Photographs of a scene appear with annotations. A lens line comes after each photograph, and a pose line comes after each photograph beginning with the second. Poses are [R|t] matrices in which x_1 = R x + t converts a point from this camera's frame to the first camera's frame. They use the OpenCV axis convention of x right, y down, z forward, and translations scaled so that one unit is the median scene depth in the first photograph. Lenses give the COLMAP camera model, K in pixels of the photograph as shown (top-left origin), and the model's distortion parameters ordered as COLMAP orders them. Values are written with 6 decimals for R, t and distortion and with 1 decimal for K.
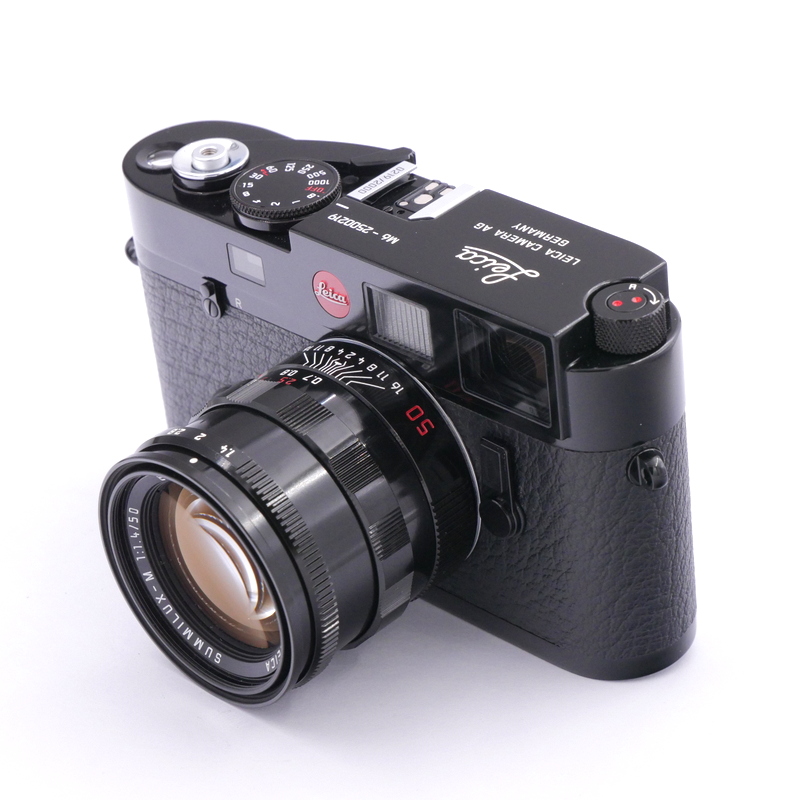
lens RADIAL K [[2907.8, 0, 400.3], [0, 2907.8, 396.9], [0, 0, 1]] dist [0.141191, 0.000000]
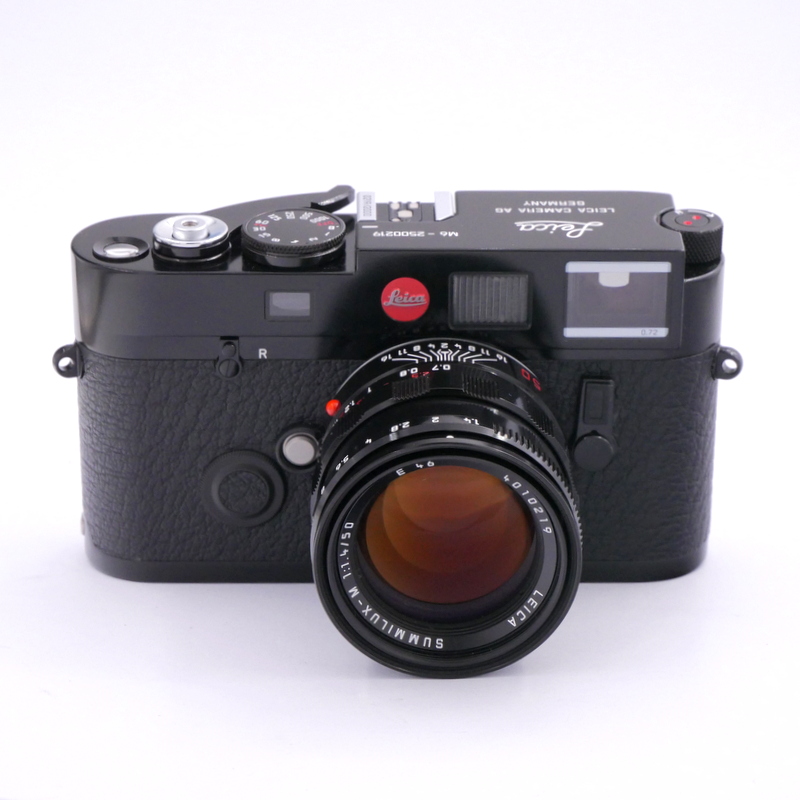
lens RADIAL K [[2907.8, 0, 401.2], [0, 2907.8, 402.5], [0, 0, 1]] dist [0.141191, 0.000000]
pose [[0.708774, -0.205315, 0.674897, -0.768096], [0.315763, 0.947851, -0.043260, 0.048022], [-0.630820, 0.243769, 0.736643, 0.208423]]
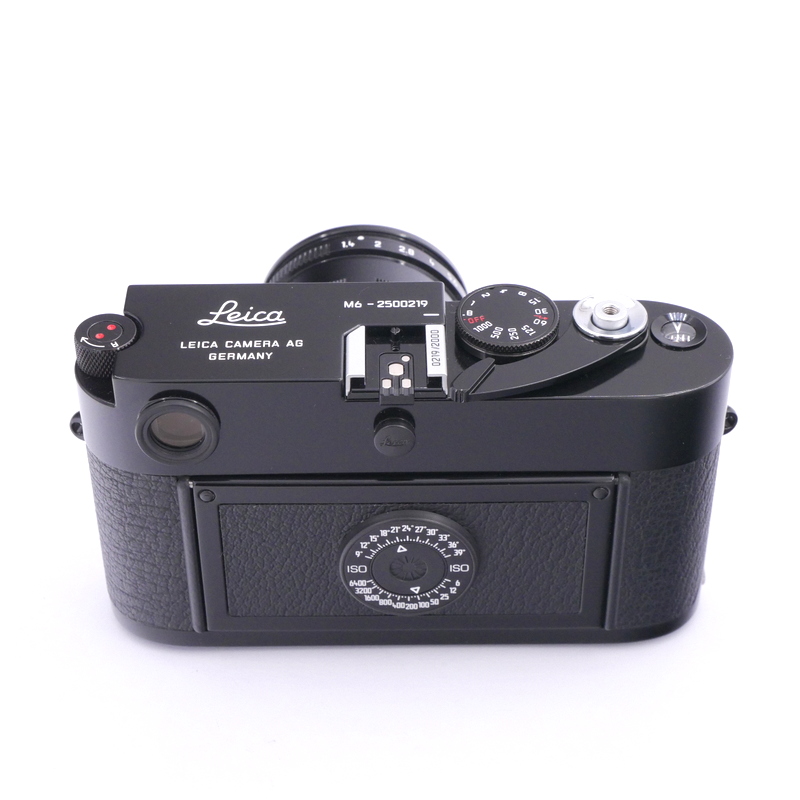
lens RADIAL K [[1908.9, 0, 398.5], [0, 1908.9, 401.1], [0, 0, 1]] dist [0.022295, 0.000000]
pose [[-0.709246, 0.532628, -0.461821, 0.340426], [-0.314760, 0.346916, 0.883502, -0.690483], [0.630790, 0.771983, -0.078398, 1.084560]]
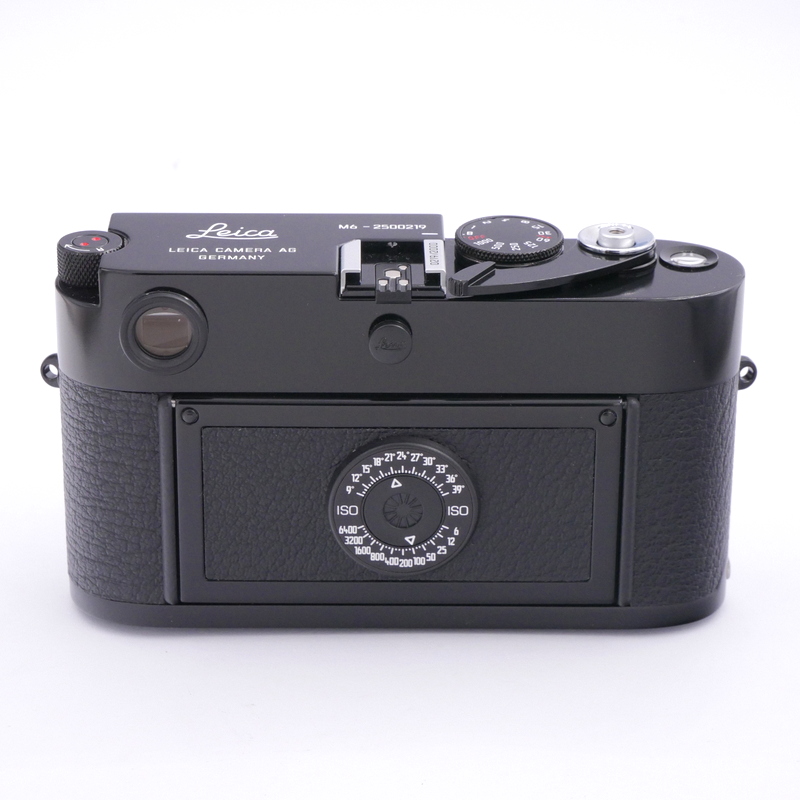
lens RADIAL K [[2907.8, 0, 400.8], [0, 2907.8, 399.4], [0, 0, 1]] dist [0.141191, 0.000000]
pose [[-0.709772, 0.377813, -0.594543, 0.639084], [-0.326614, 0.571297, 0.752956, -0.824980], [0.624137, 0.728613, -0.282092, 1.346074]]
